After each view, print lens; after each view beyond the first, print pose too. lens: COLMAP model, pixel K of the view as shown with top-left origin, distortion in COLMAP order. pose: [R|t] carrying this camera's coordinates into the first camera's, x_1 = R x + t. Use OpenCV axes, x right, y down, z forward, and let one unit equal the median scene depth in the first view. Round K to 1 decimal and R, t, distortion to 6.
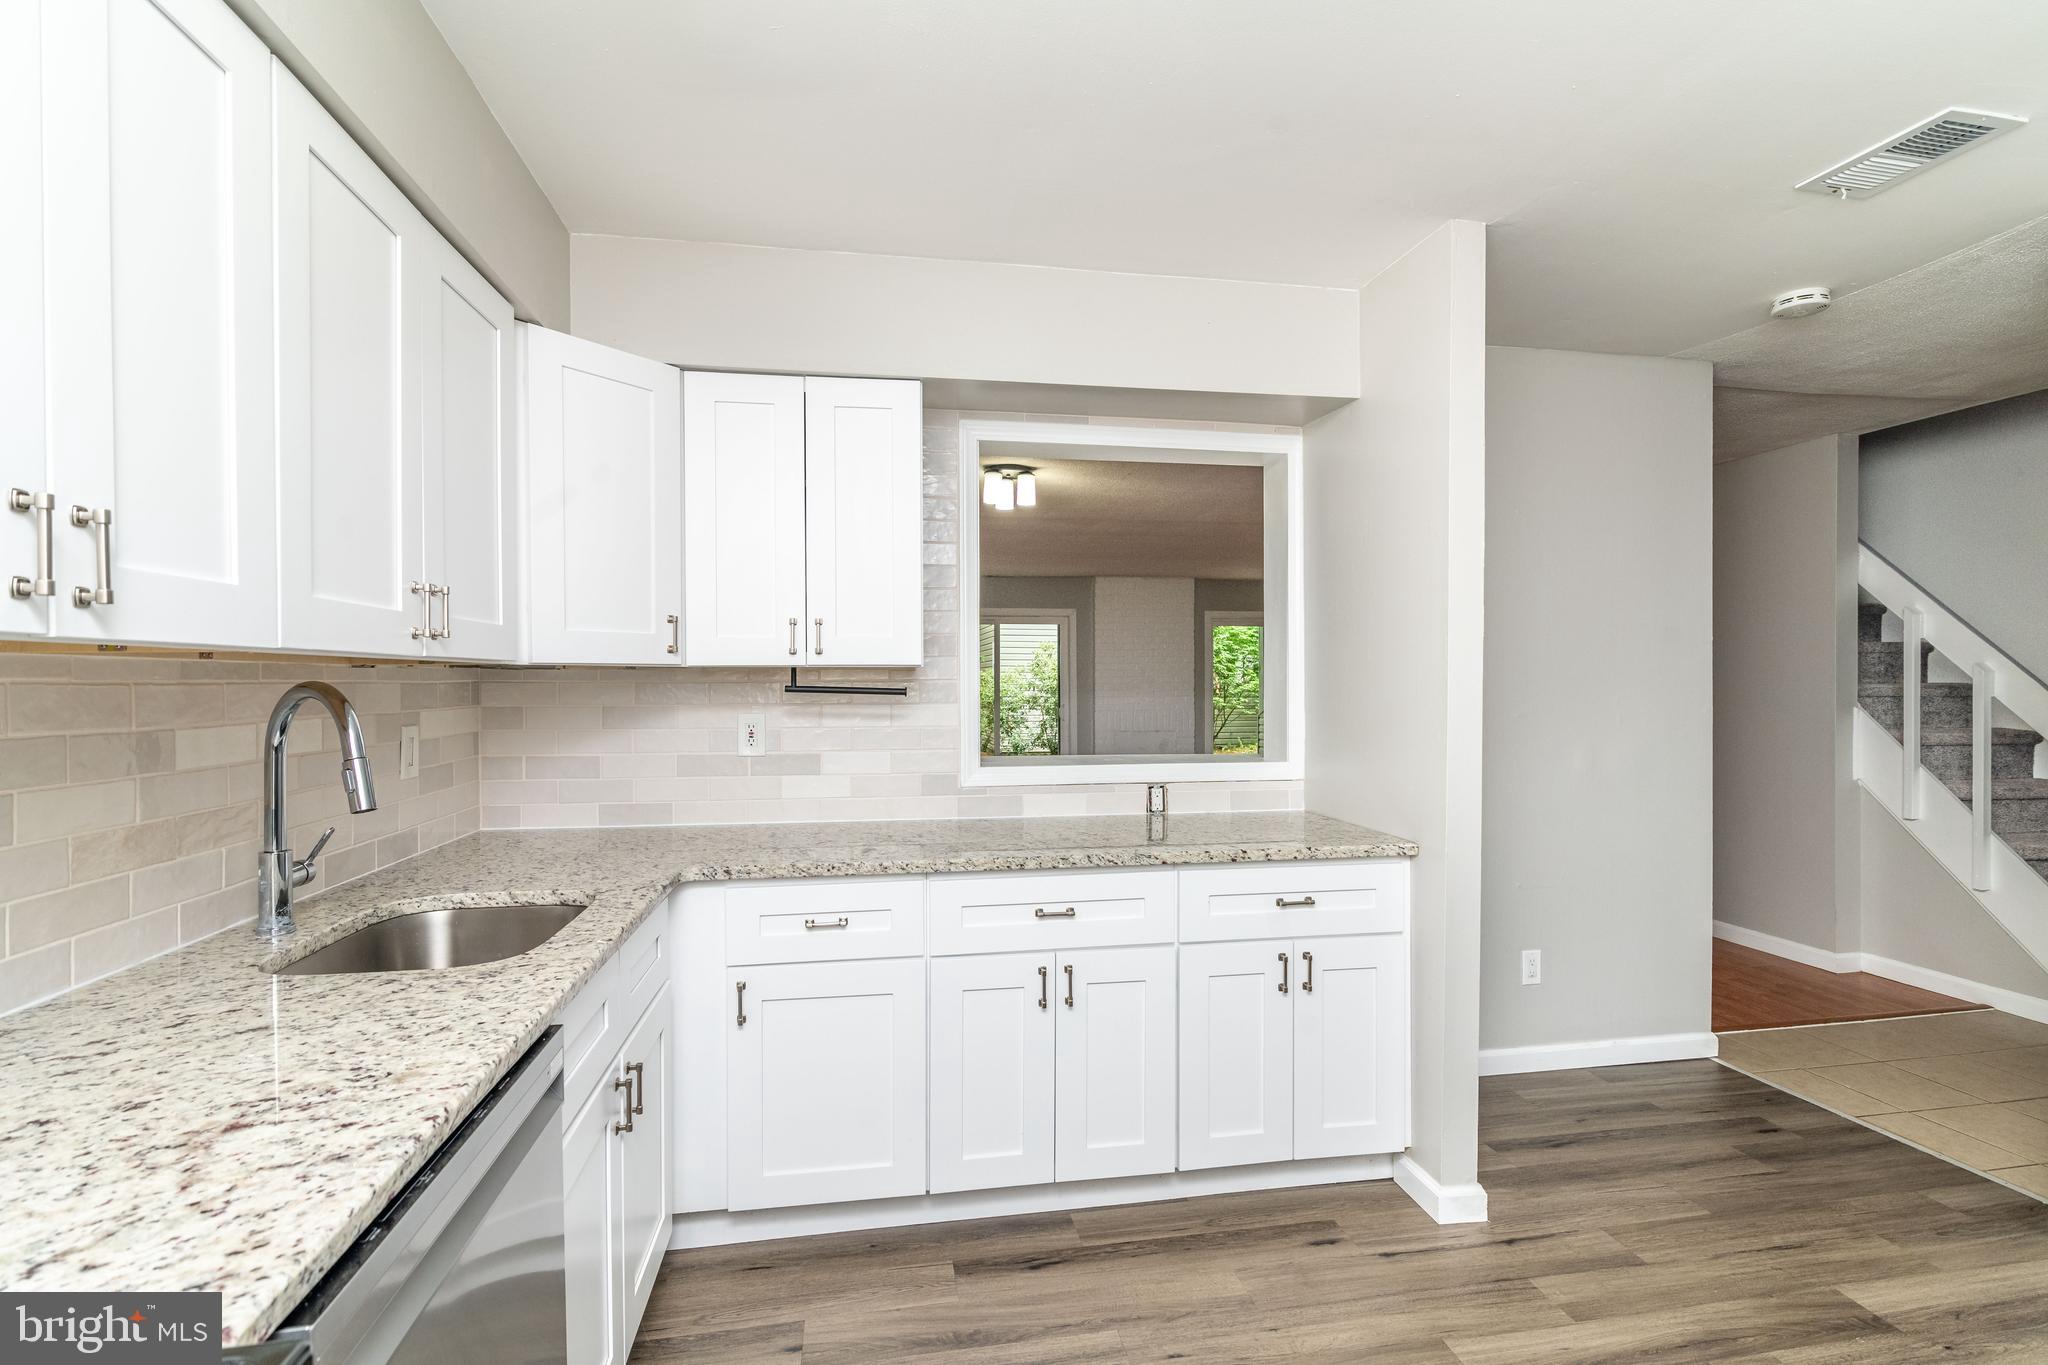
lens RADIAL K [[950.7, 0, 1022.3], [0, 950.7, 682.0], [0, 0, 1]] dist [-0.012907, -0.000386]
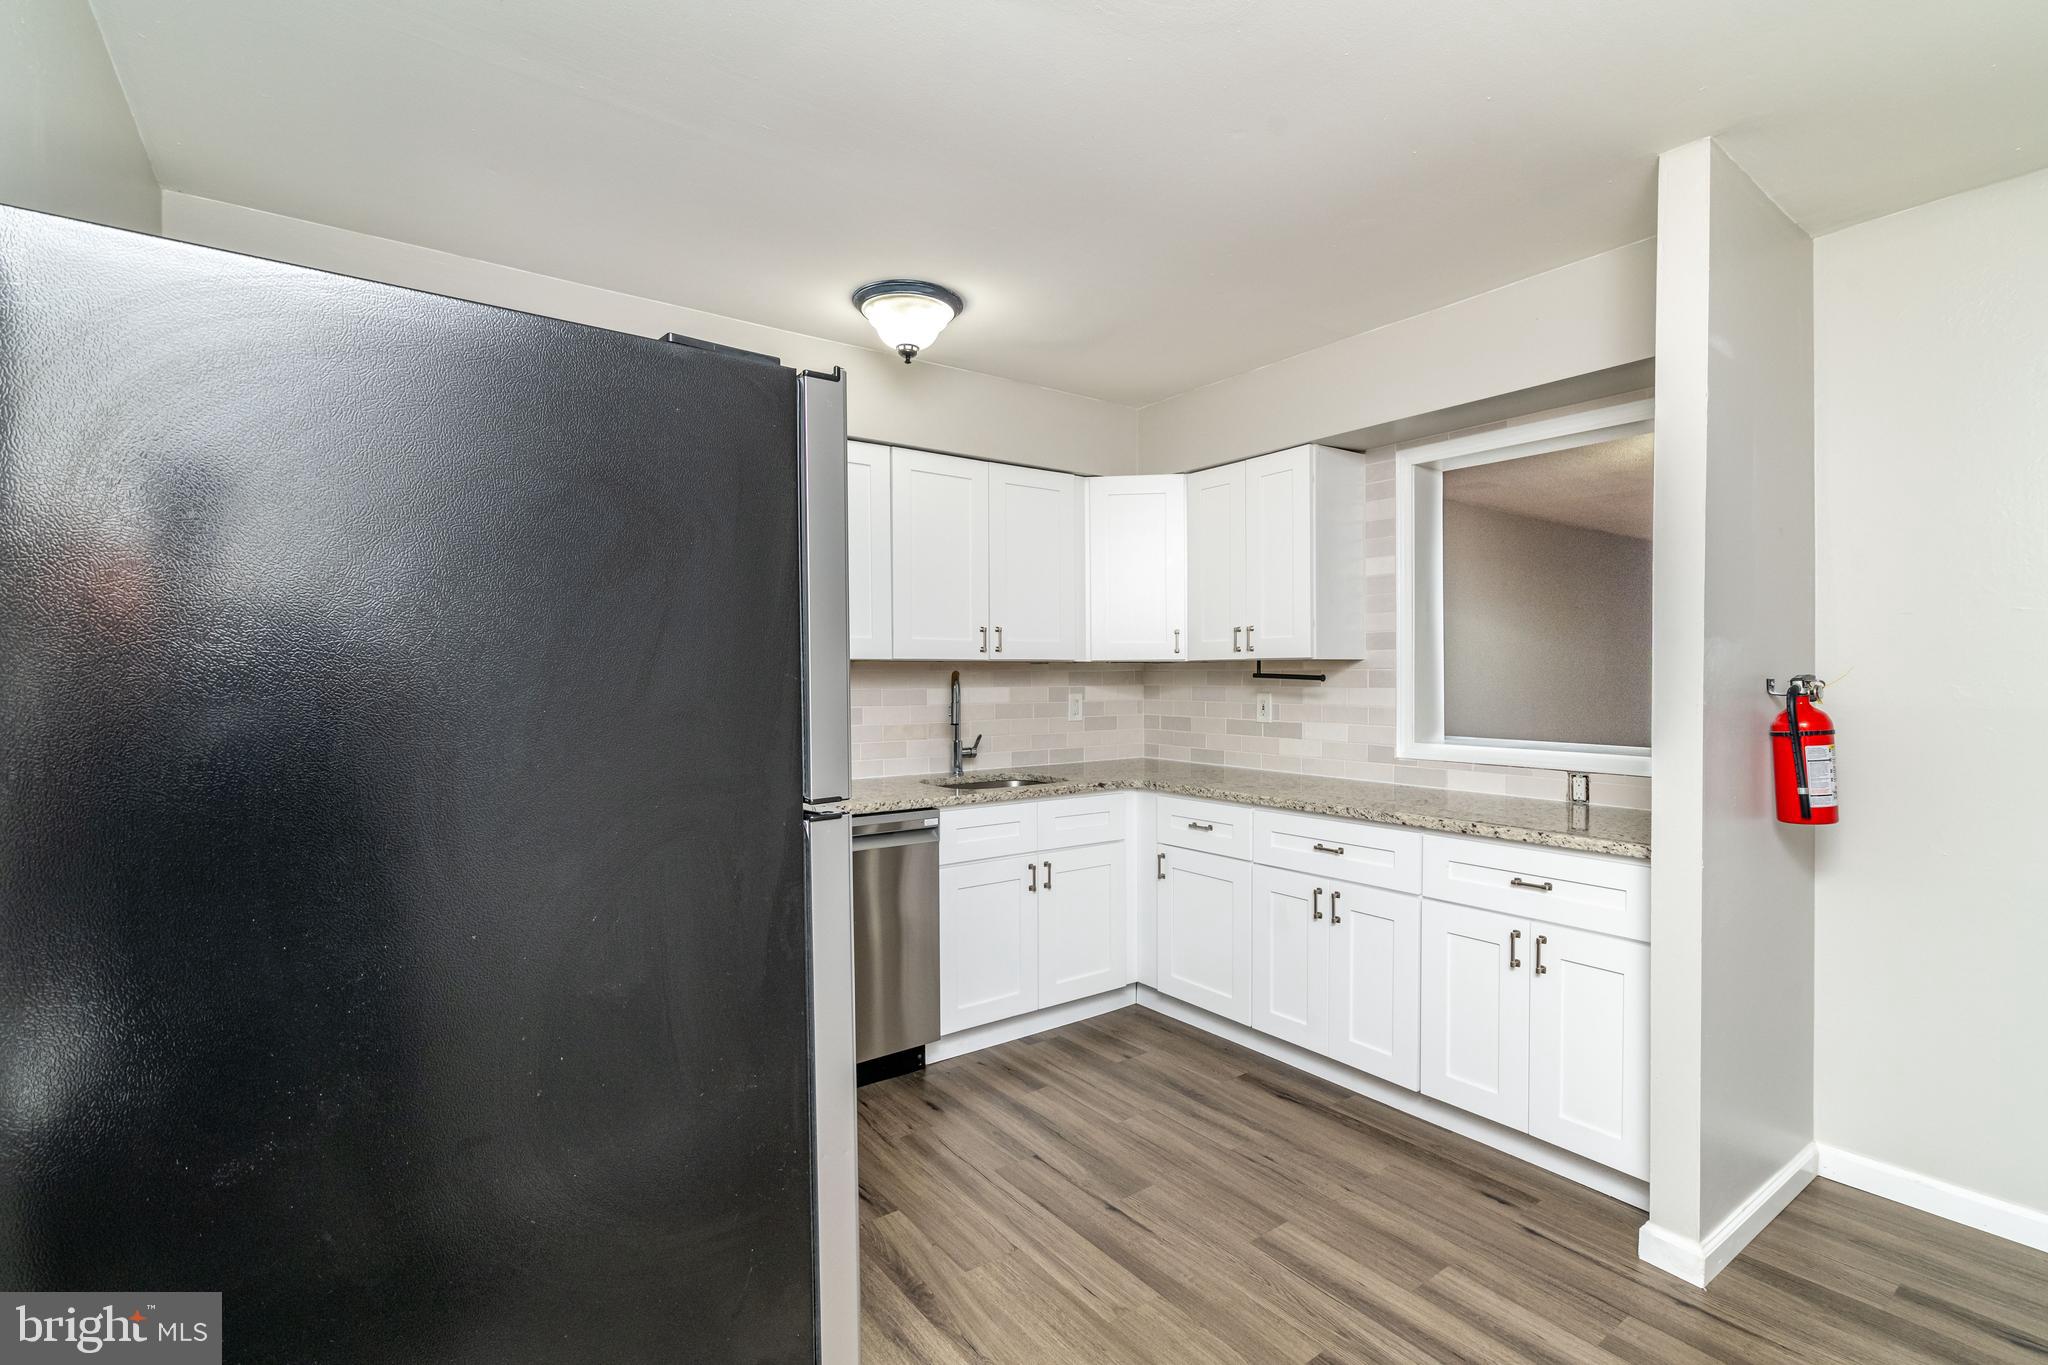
lens RADIAL K [[950.7, 0, 1017.0], [0, 950.7, 680.3], [0, 0, 1]] dist [-0.012907, -0.000386]
pose [[0.435142, 0.008910, -0.900318, 0.982528], [0.000571, 0.999948, 0.010172, -0.000204], [0.900361, -0.004941, 0.435115, 0.053918]]
